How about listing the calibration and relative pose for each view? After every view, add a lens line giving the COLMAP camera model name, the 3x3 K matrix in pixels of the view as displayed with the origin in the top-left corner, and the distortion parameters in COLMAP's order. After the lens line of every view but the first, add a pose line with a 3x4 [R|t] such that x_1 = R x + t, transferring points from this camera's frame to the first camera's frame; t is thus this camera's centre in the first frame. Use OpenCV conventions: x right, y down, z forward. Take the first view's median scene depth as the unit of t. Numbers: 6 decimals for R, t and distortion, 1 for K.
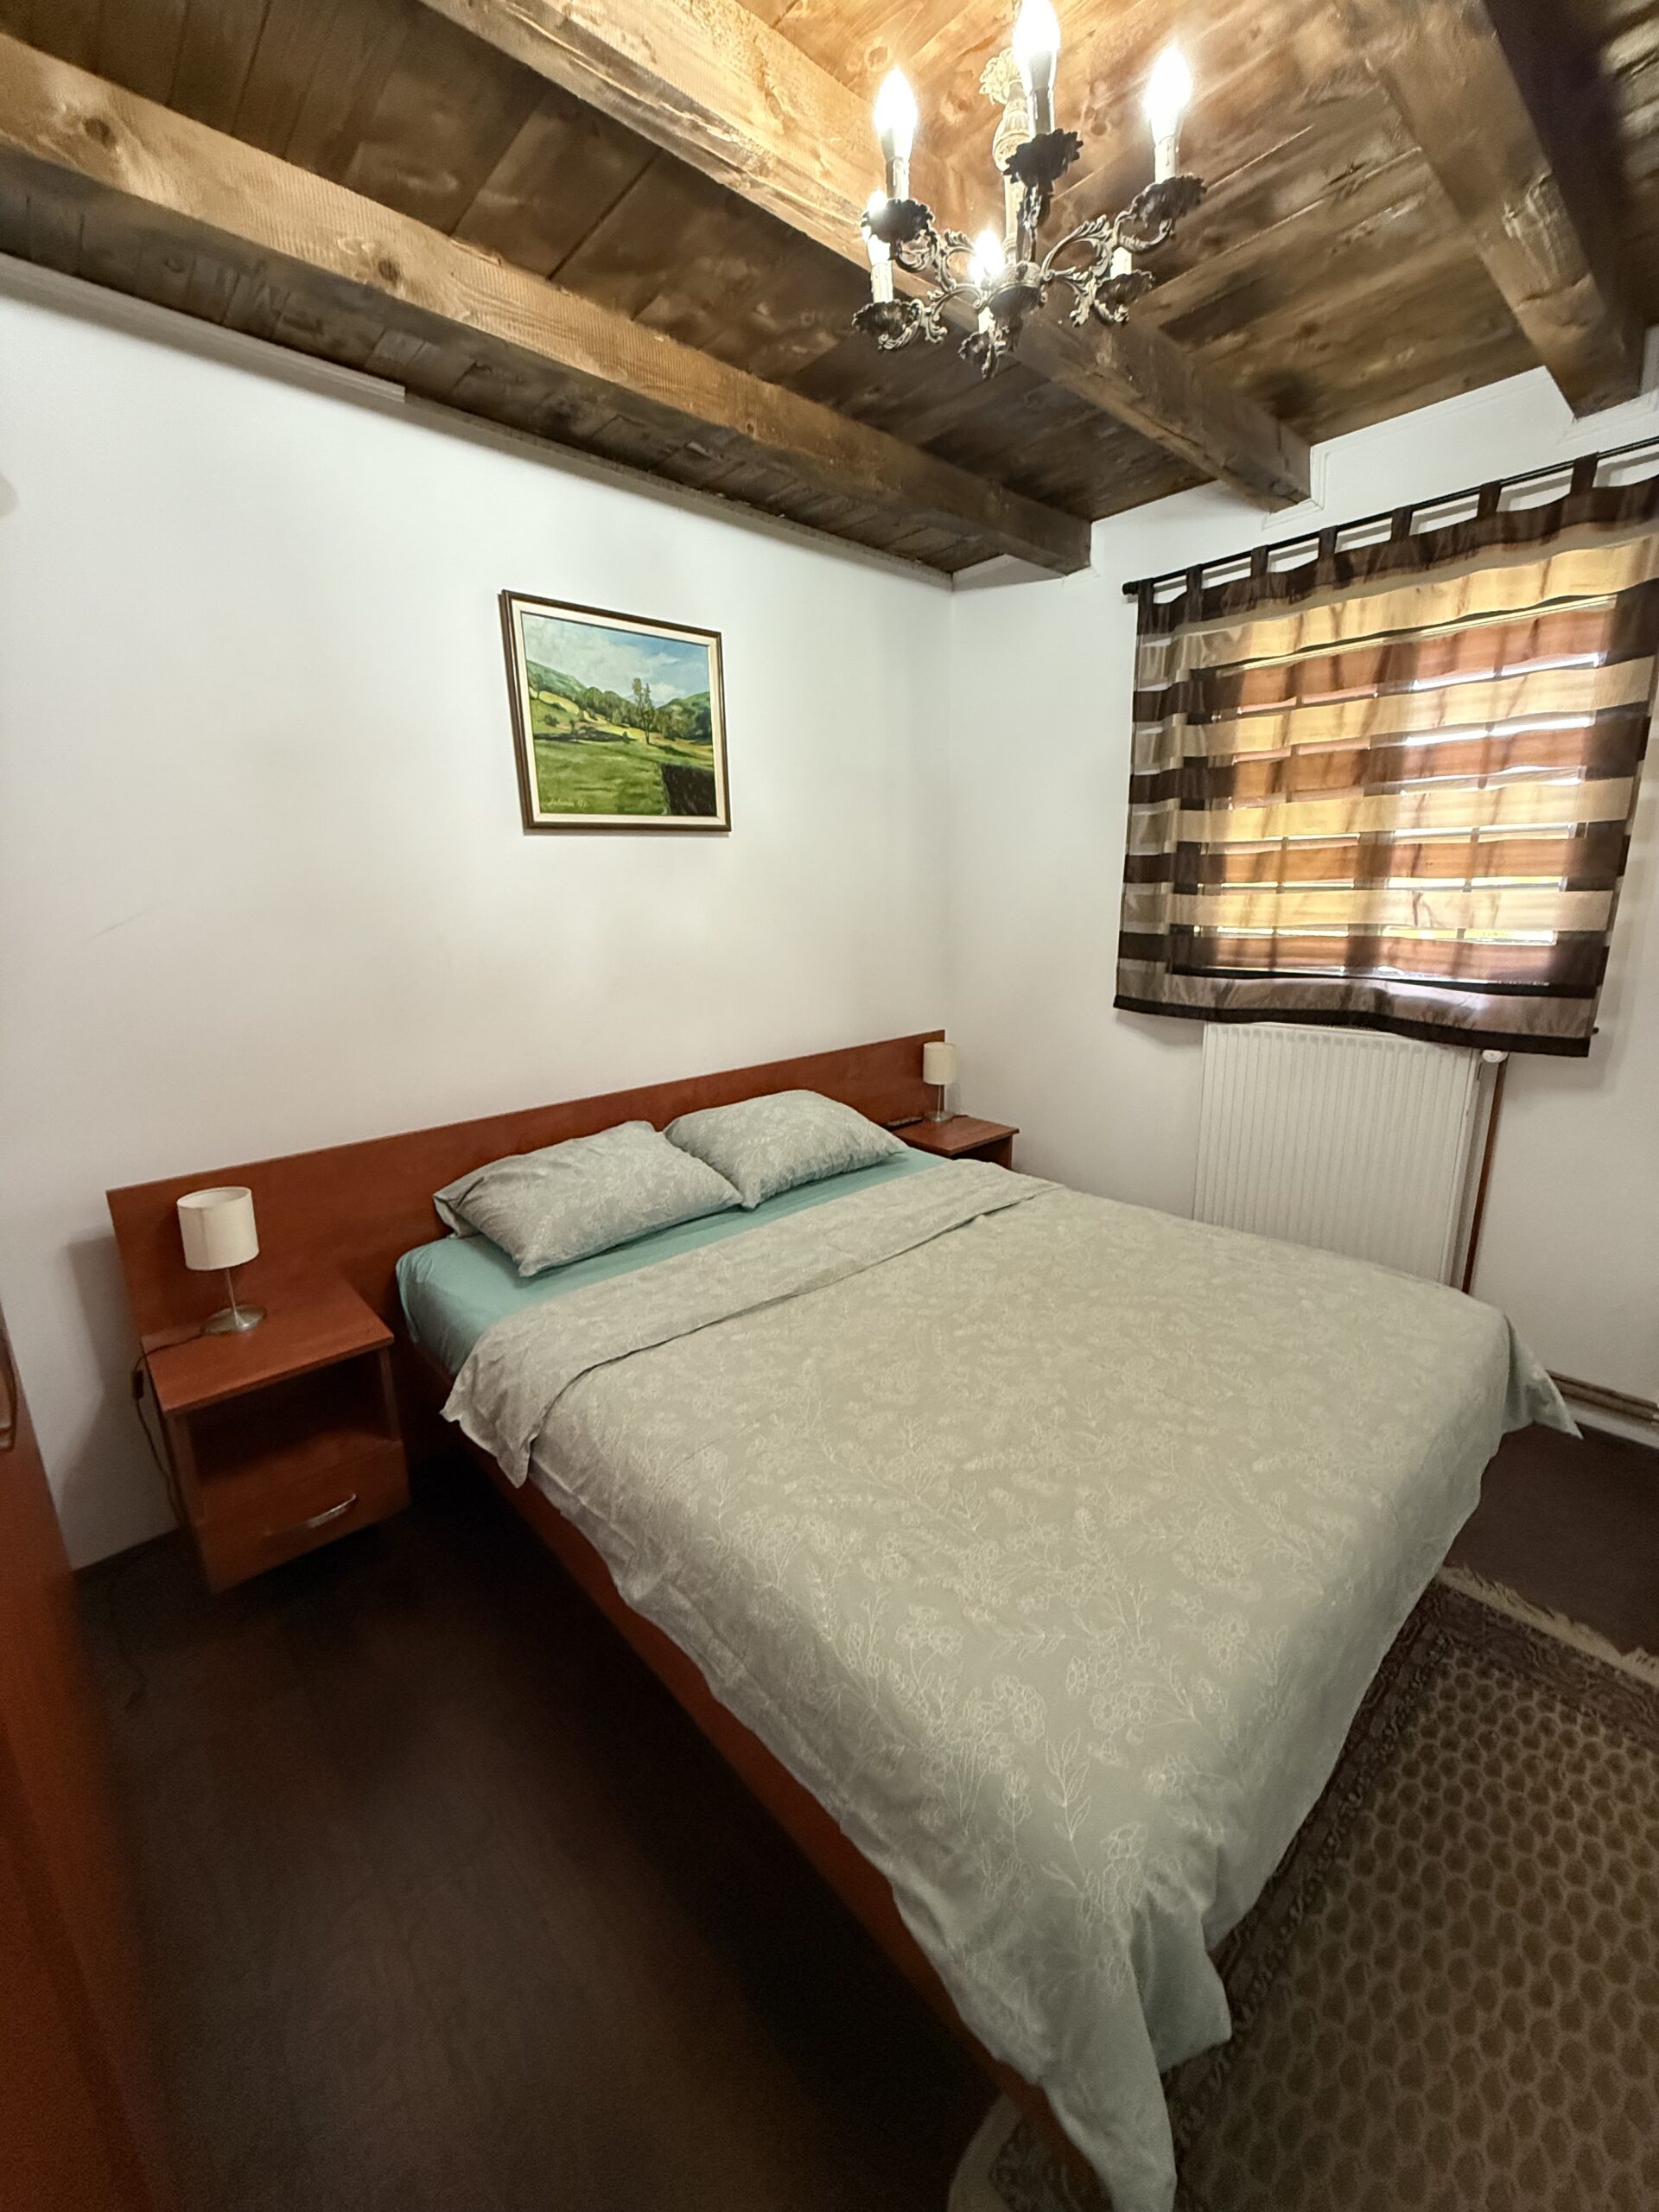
lens RADIAL K [[878.8, 0, 832.7], [0, 878.8, 1102.2], [0, 0, 1]] dist [-0.002342, 0.000313]
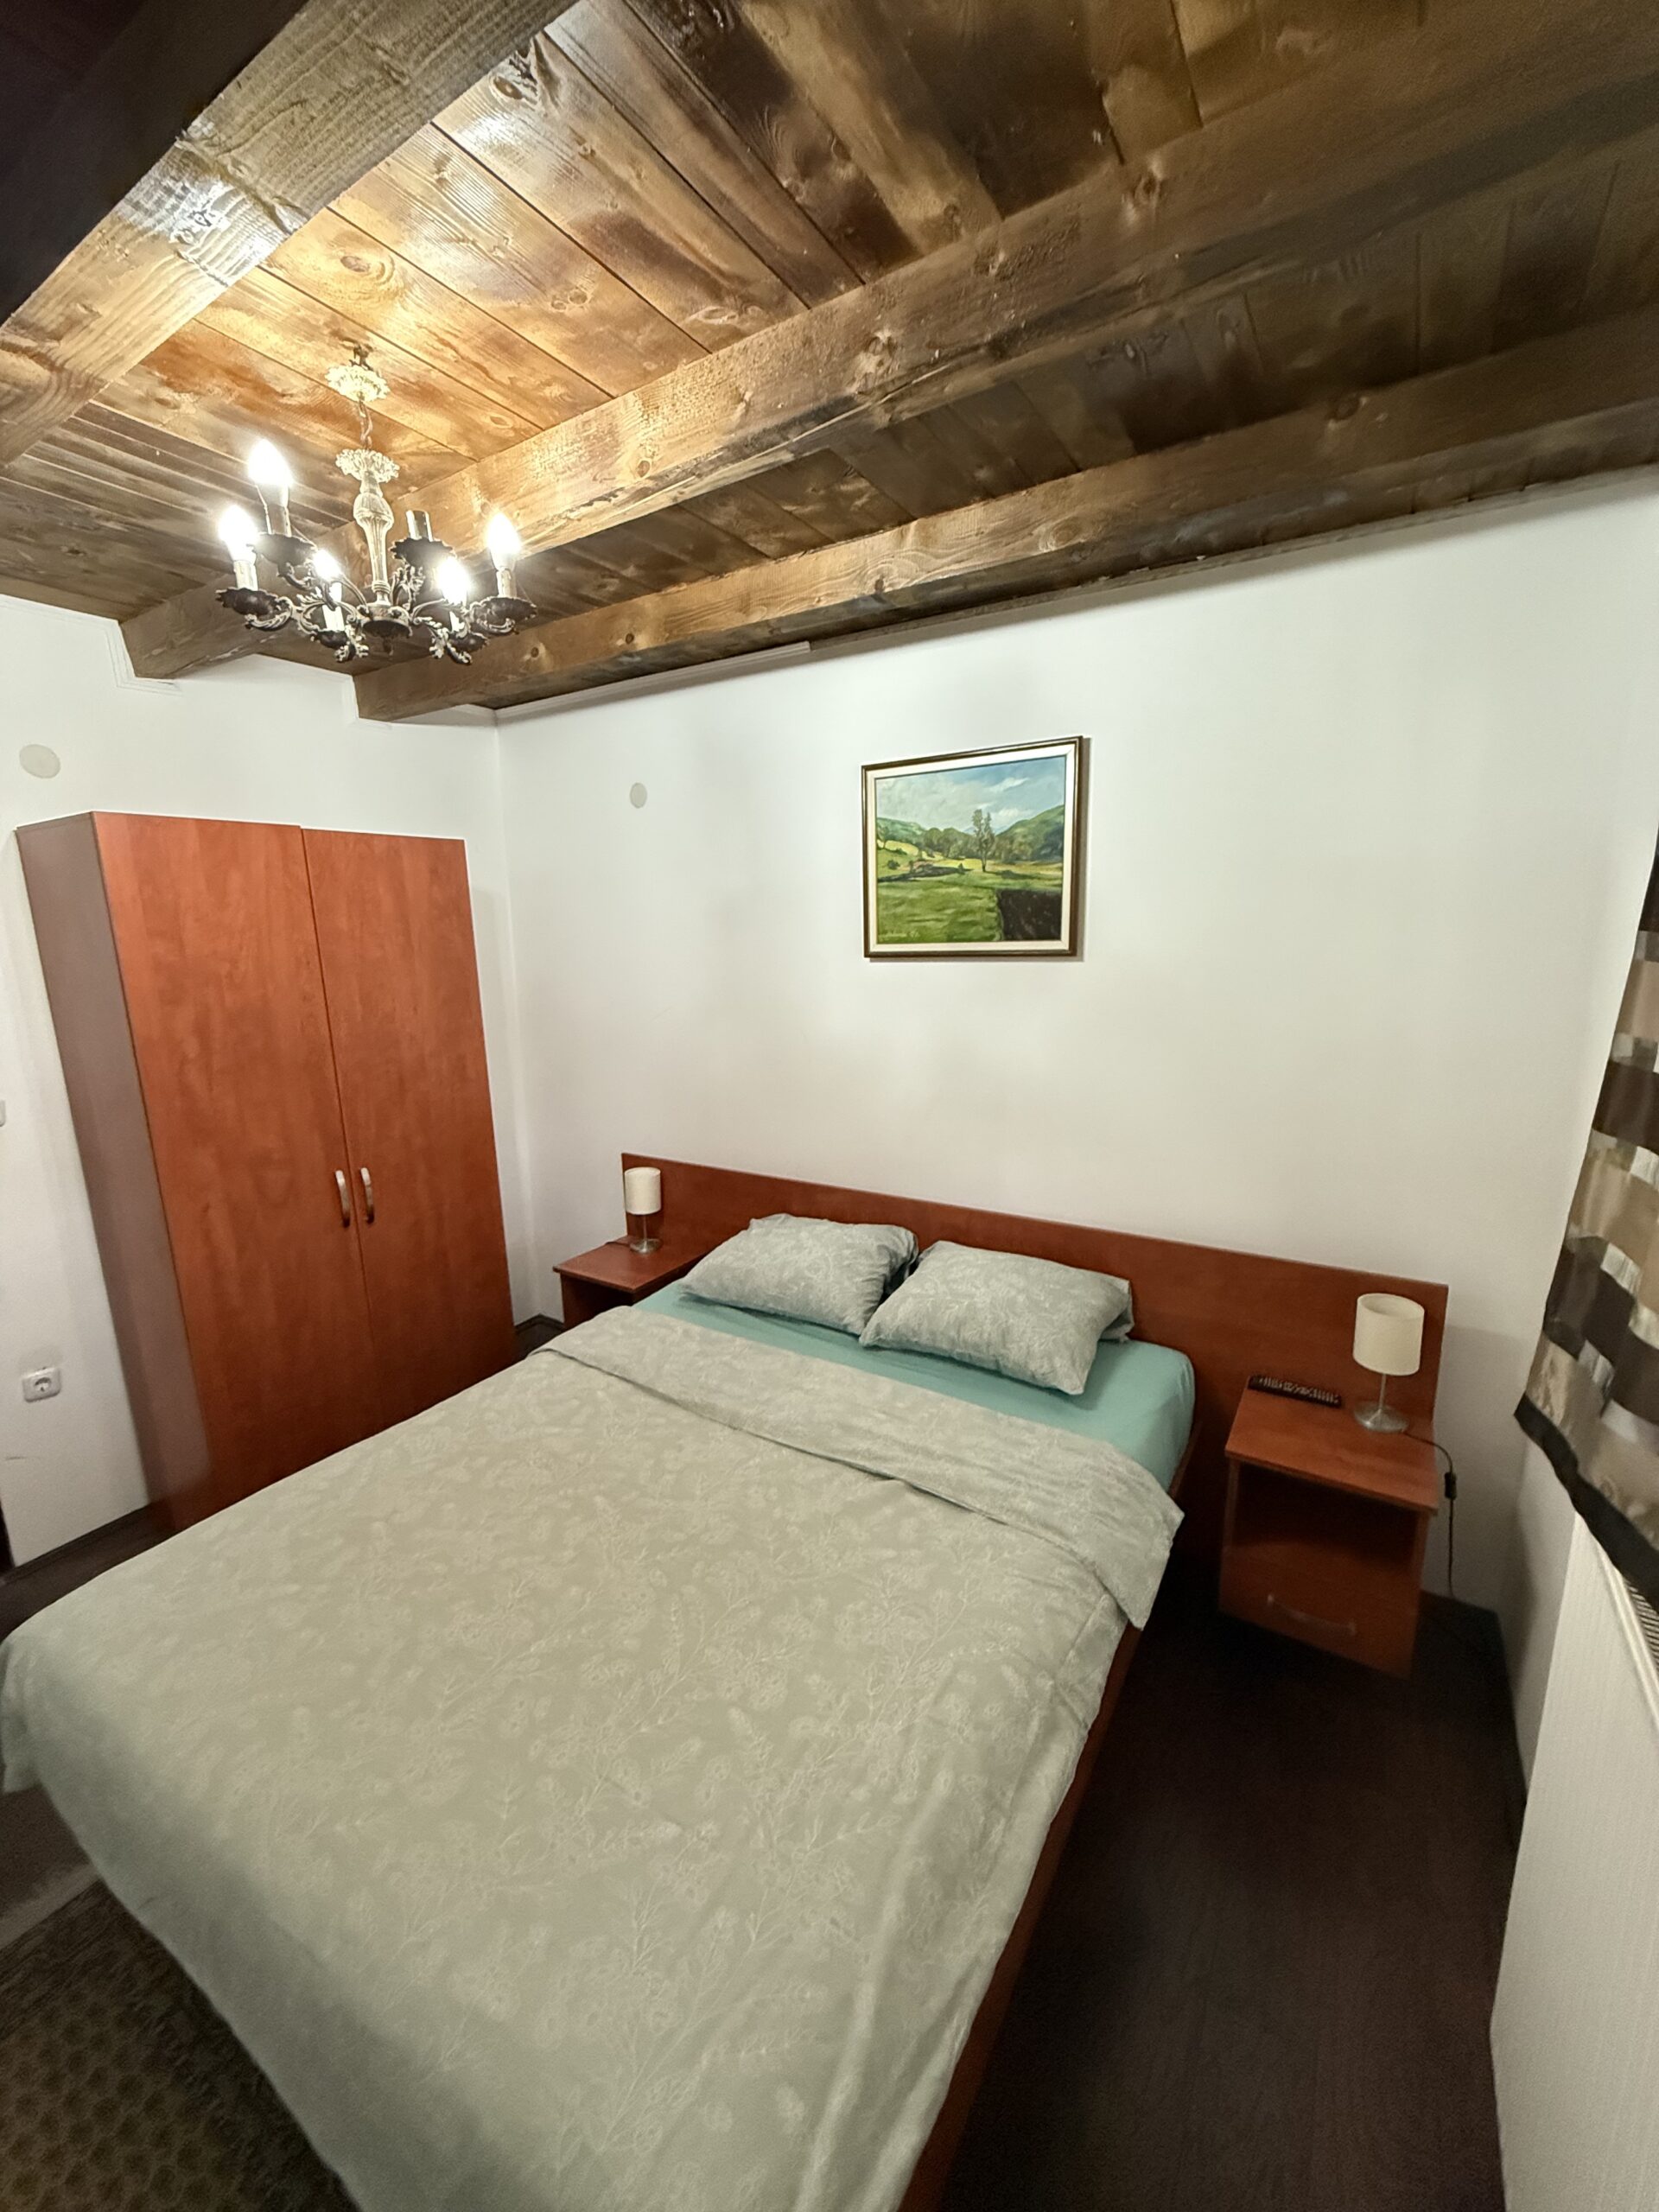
lens RADIAL K [[878.8, 0, 832.7], [0, 878.8, 1102.2], [0, 0, 1]] dist [-0.002342, 0.000313]
pose [[0.270167, 0.202734, -0.941227, 0.781879], [-0.224706, 0.963860, 0.143110, -0.279954], [0.936225, 0.172835, 0.305958, 0.624385]]
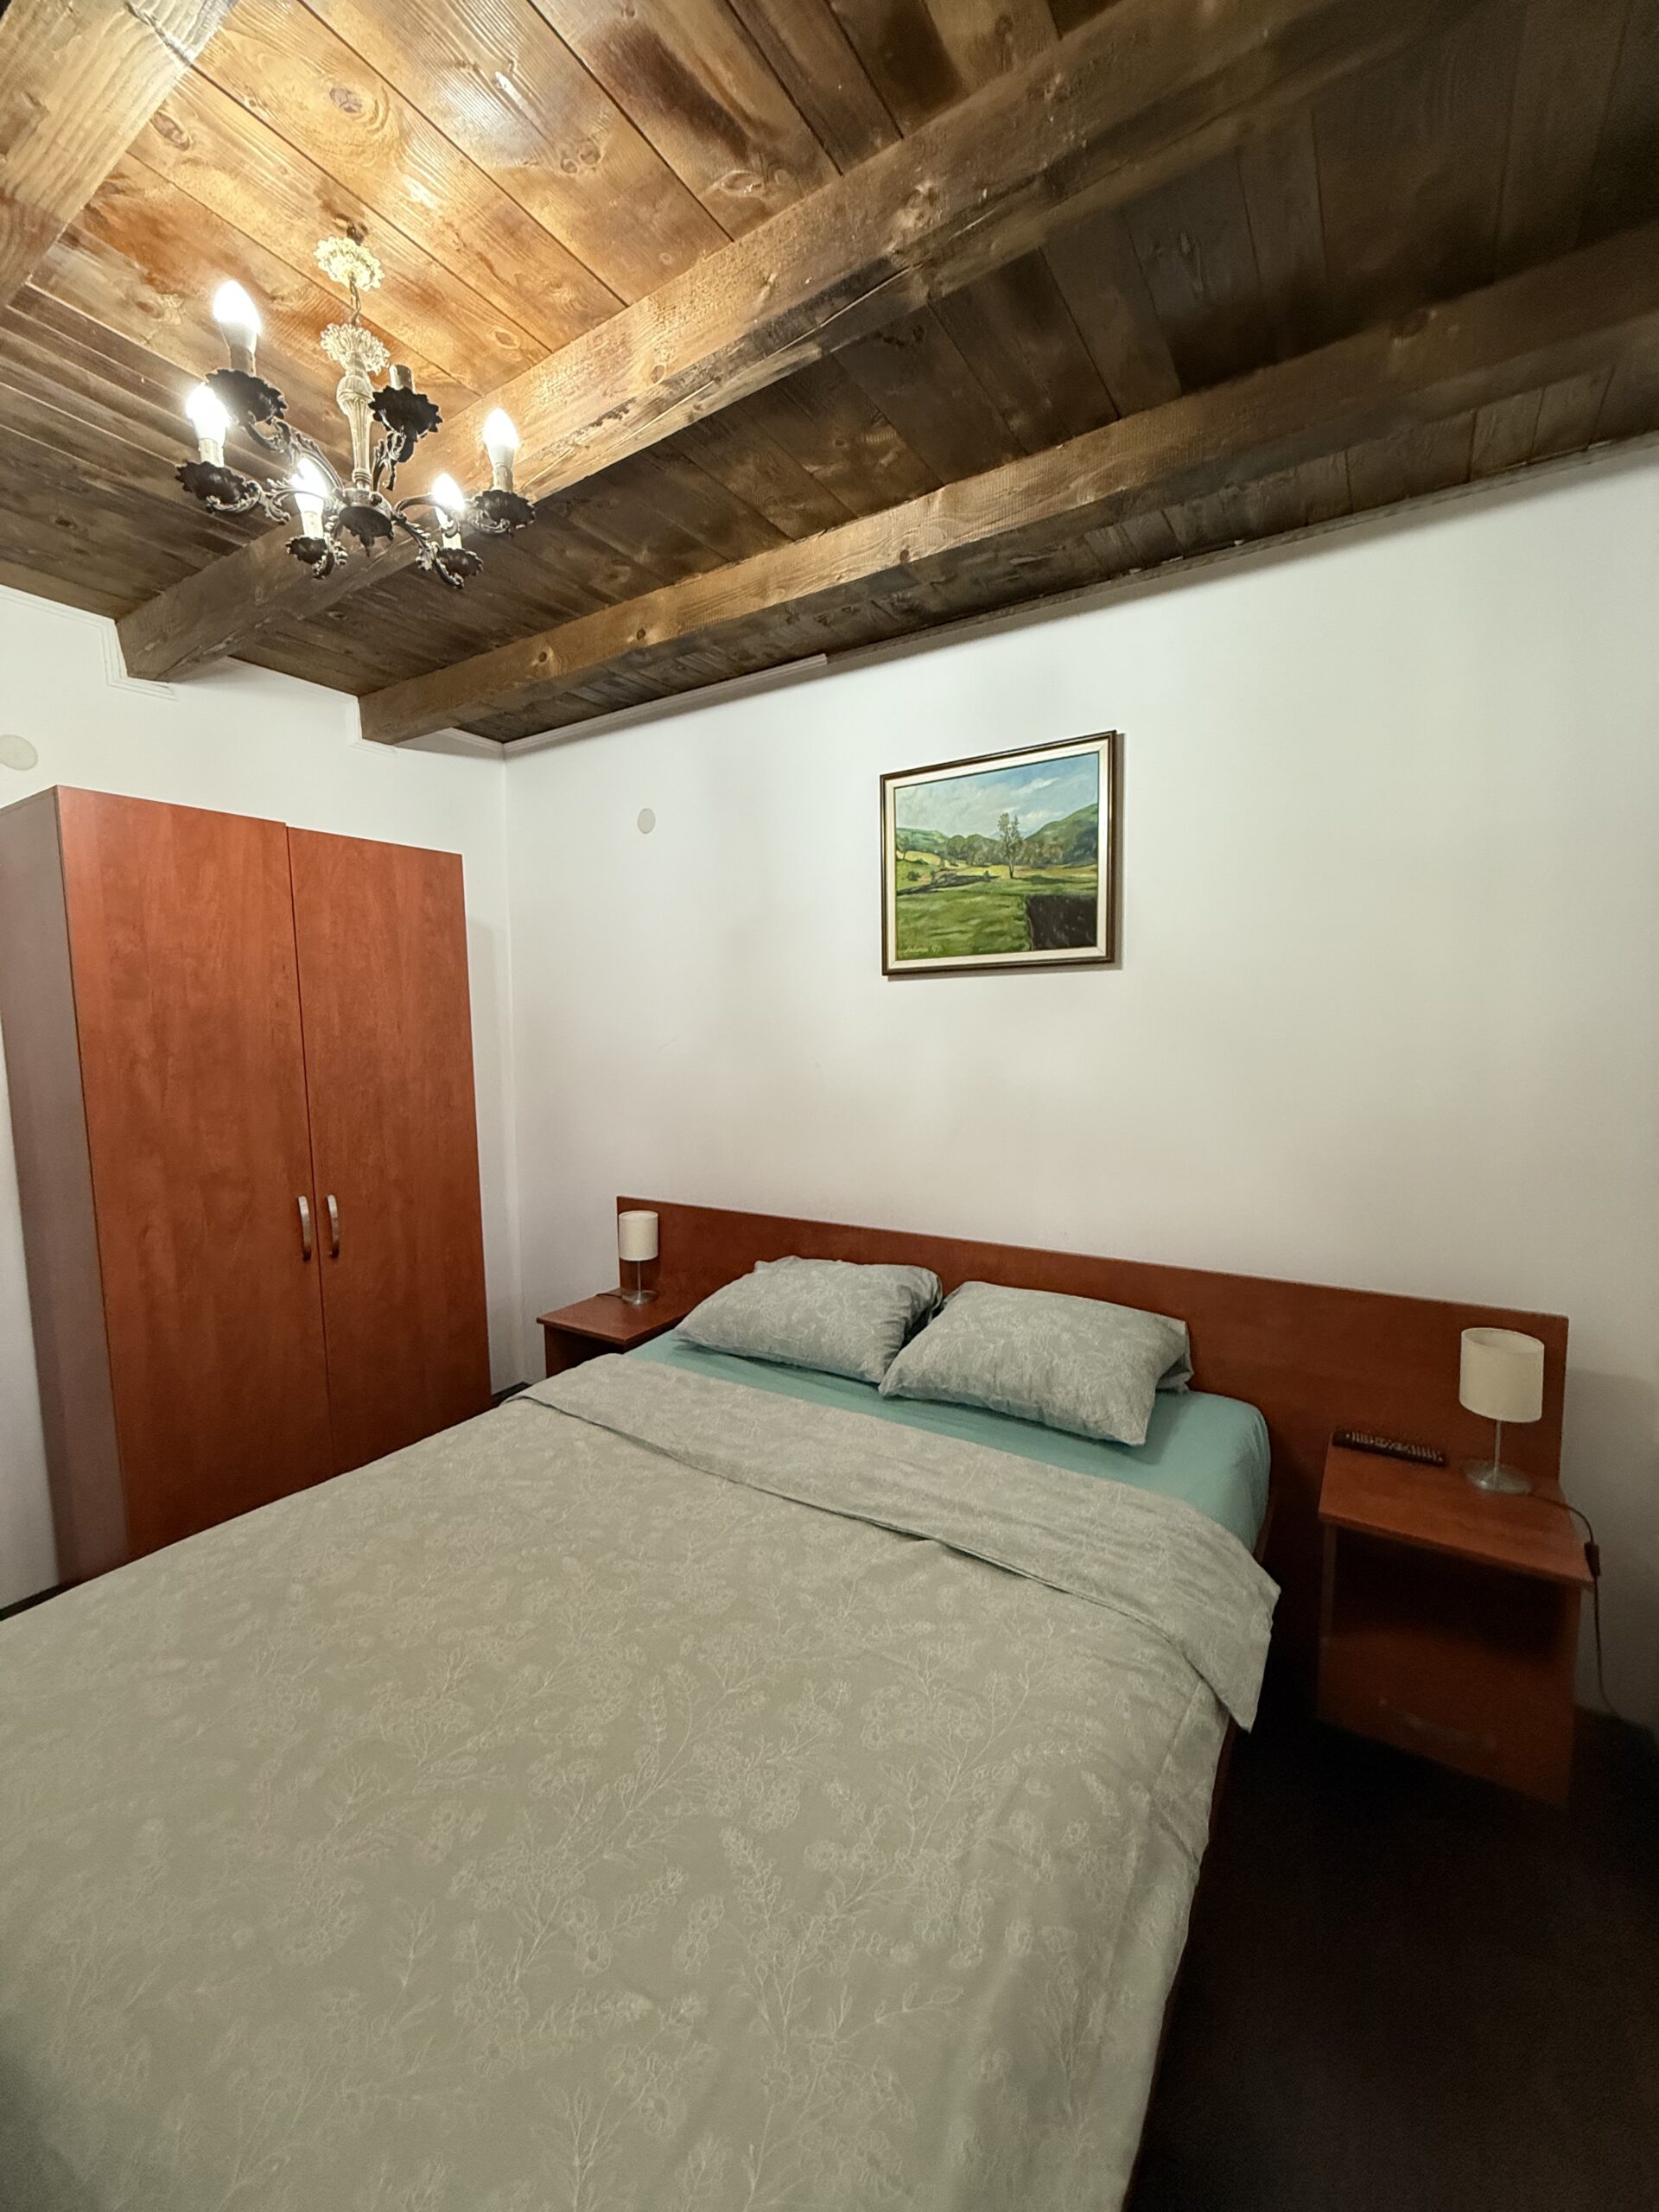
lens RADIAL K [[878.8, 0, 832.7], [0, 878.8, 1102.2], [0, 0, 1]] dist [-0.002342, 0.000313]
pose [[0.264717, 0.100200, -0.959106, 0.700664], [-0.230768, 0.972271, 0.037882, -0.181986], [0.936307, 0.211303, 0.280500, 0.657457]]
